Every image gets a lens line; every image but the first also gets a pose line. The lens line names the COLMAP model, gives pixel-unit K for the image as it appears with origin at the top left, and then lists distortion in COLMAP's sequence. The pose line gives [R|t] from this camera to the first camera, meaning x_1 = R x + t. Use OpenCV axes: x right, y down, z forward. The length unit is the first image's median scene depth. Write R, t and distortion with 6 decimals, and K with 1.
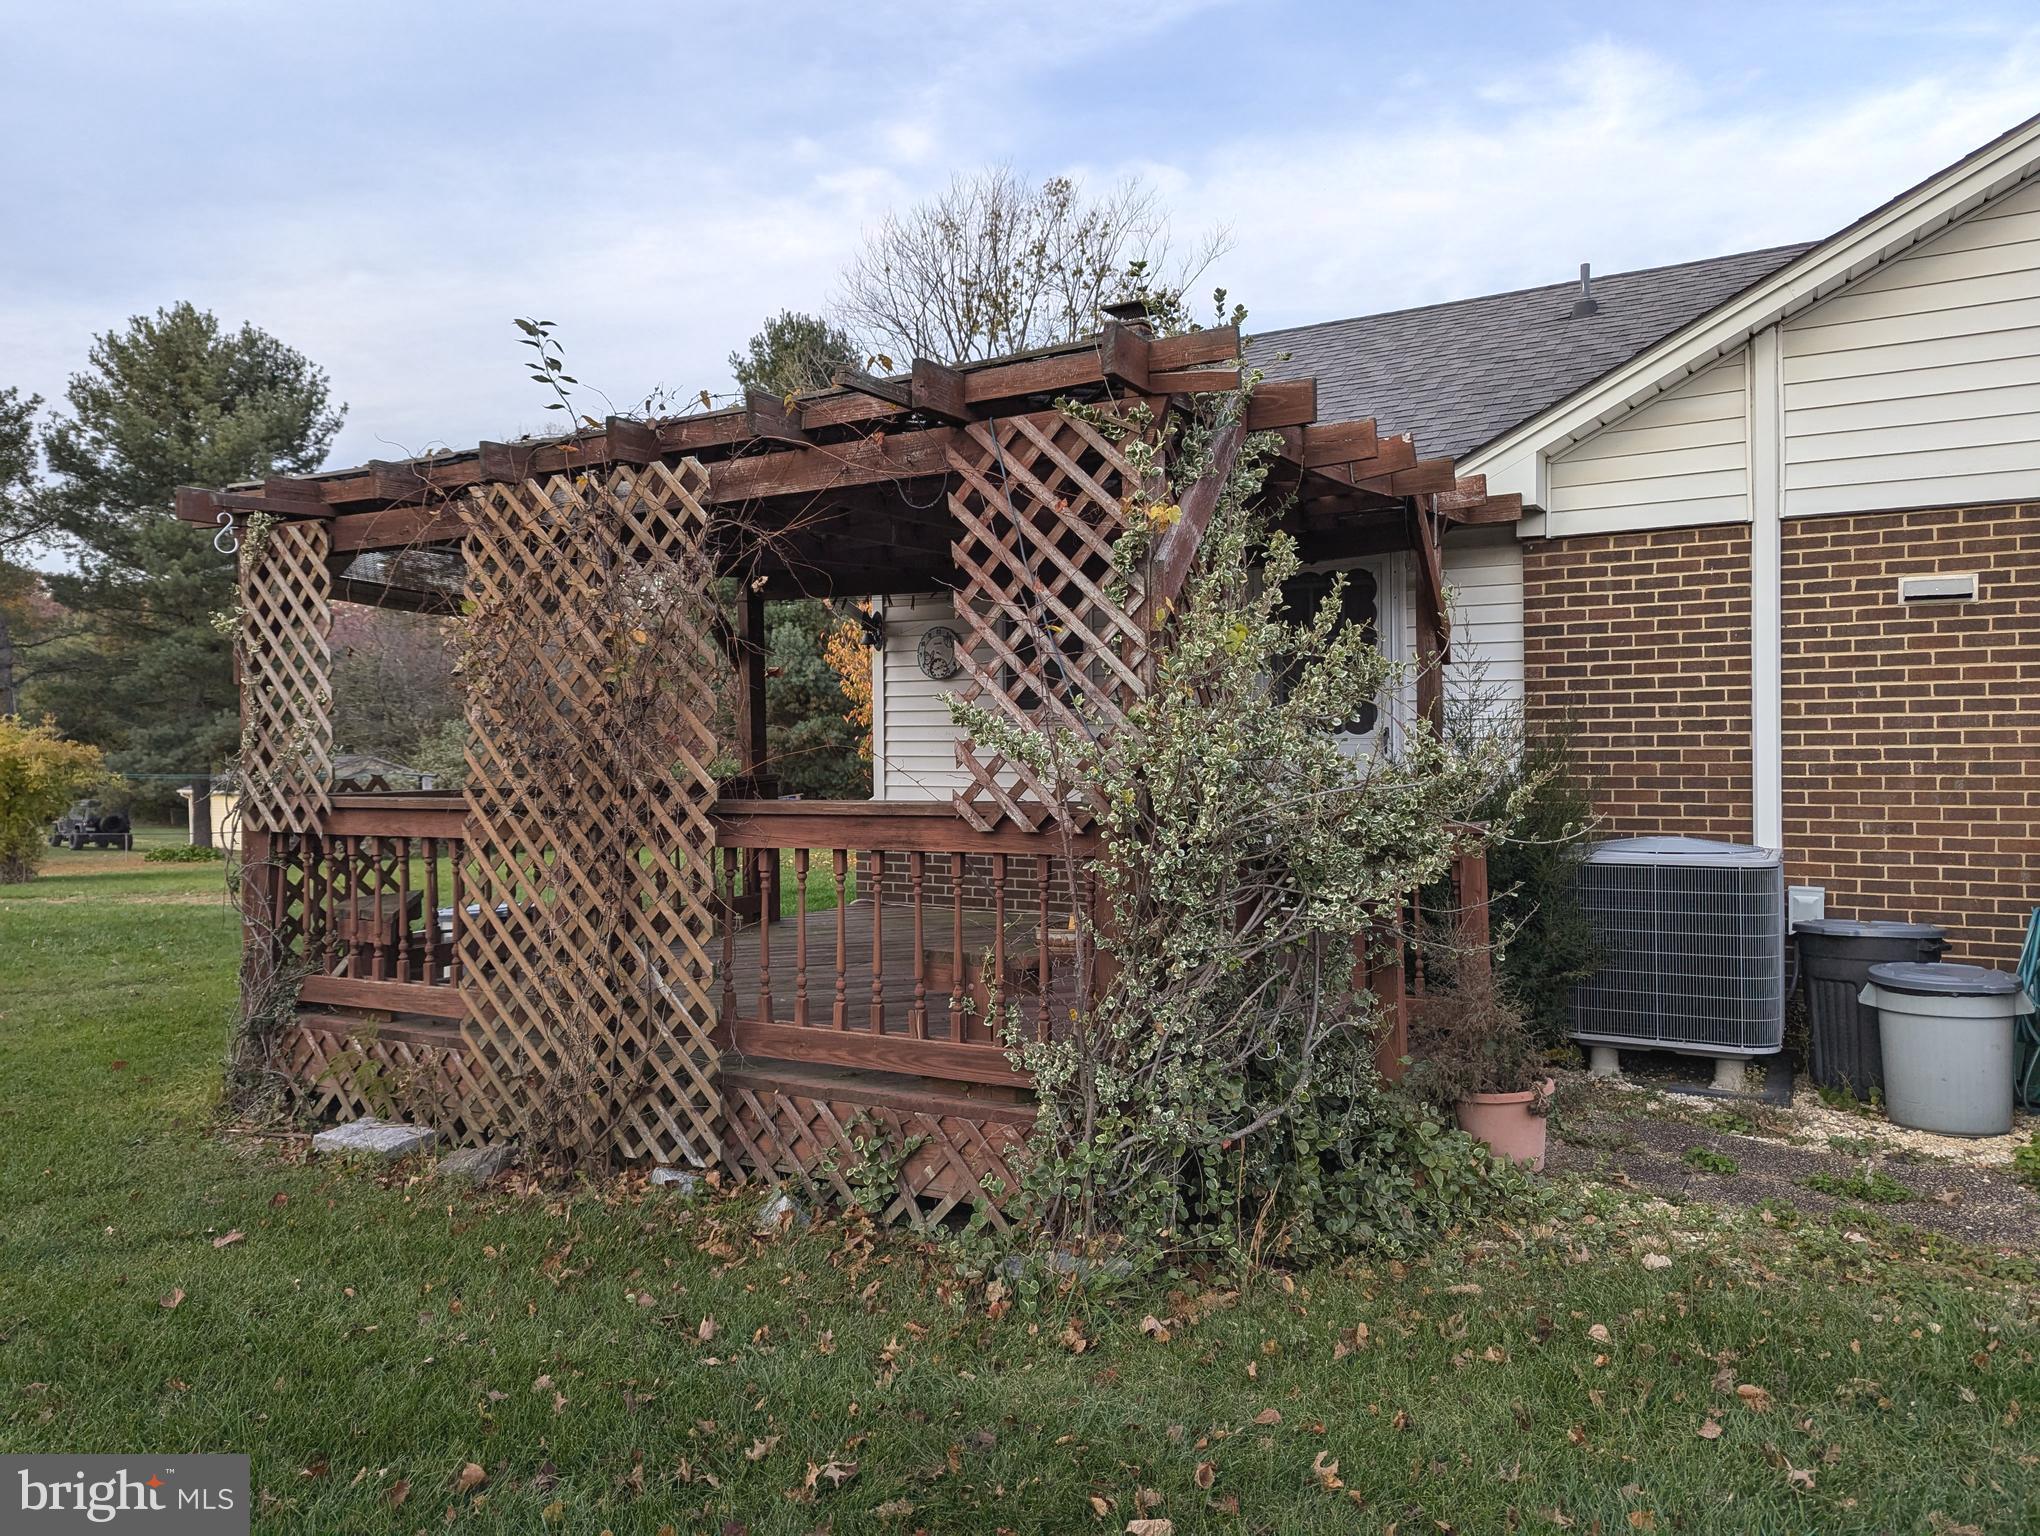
lens RADIAL K [[1432.6, 0, 1001.9], [0, 1432.6, 775.6], [0, 0, 1]] dist [0.054637, -0.024601]
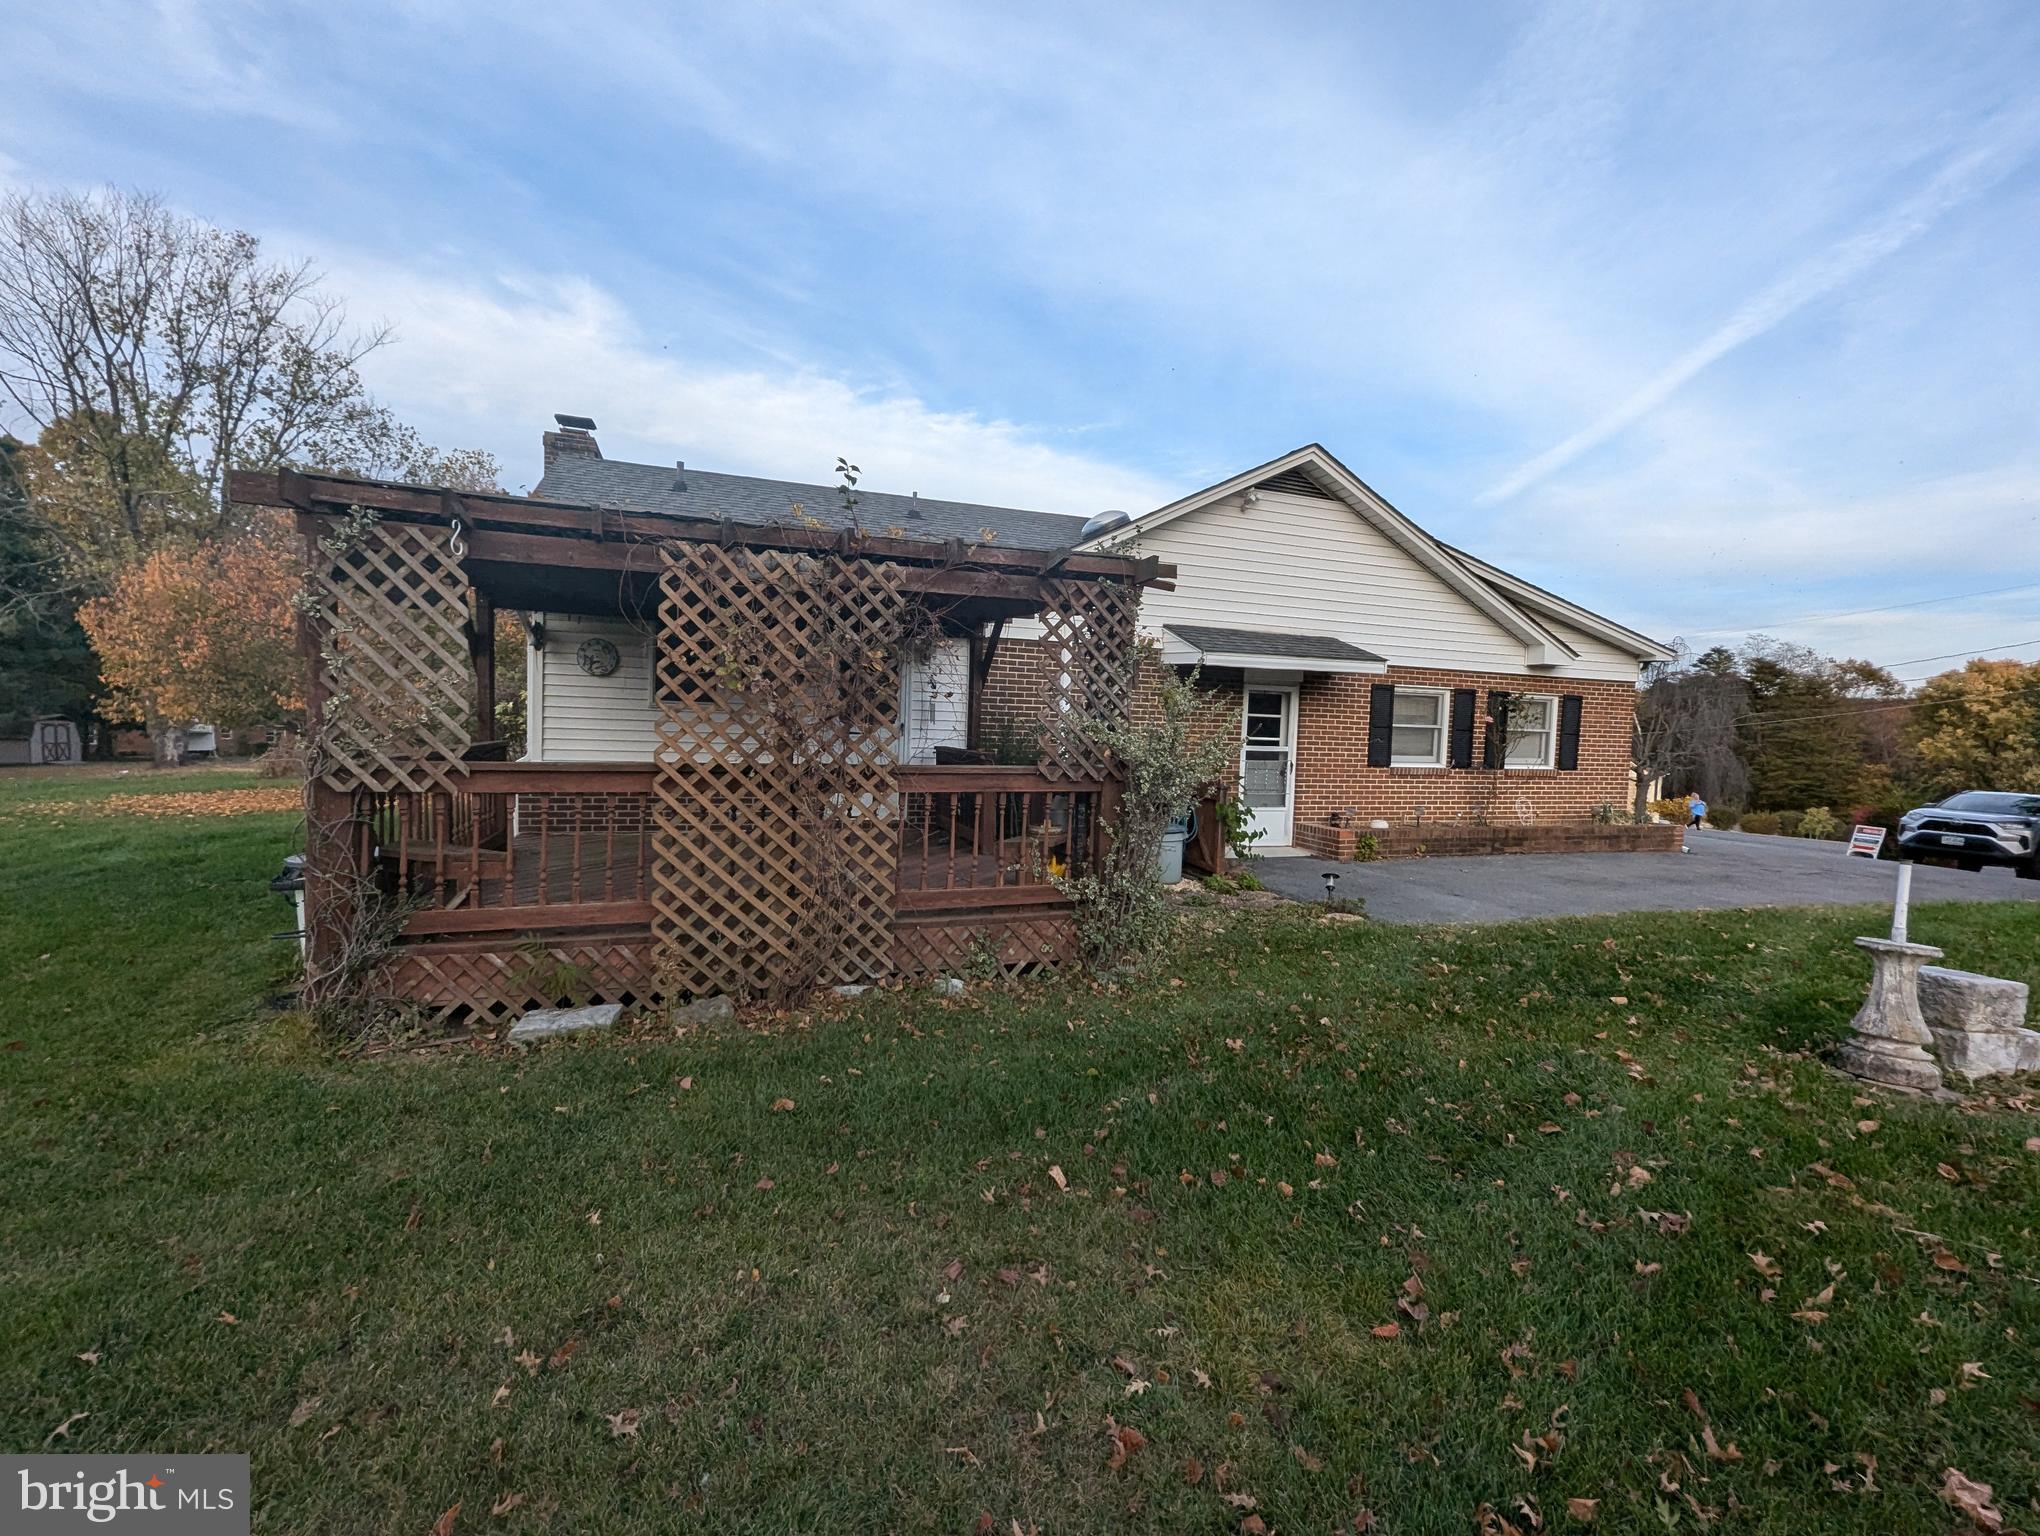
lens RADIAL K [[868.6, 0, 1028.6], [0, 868.6, 782.8], [0, 0, 1]] dist [-0.002300, -0.001197]
pose [[0.628109, -0.019466, 0.777881, -0.111855], [-0.017964, 0.999058, 0.039506, -0.000545], [-0.777918, -0.038788, 0.627168, 0.027721]]
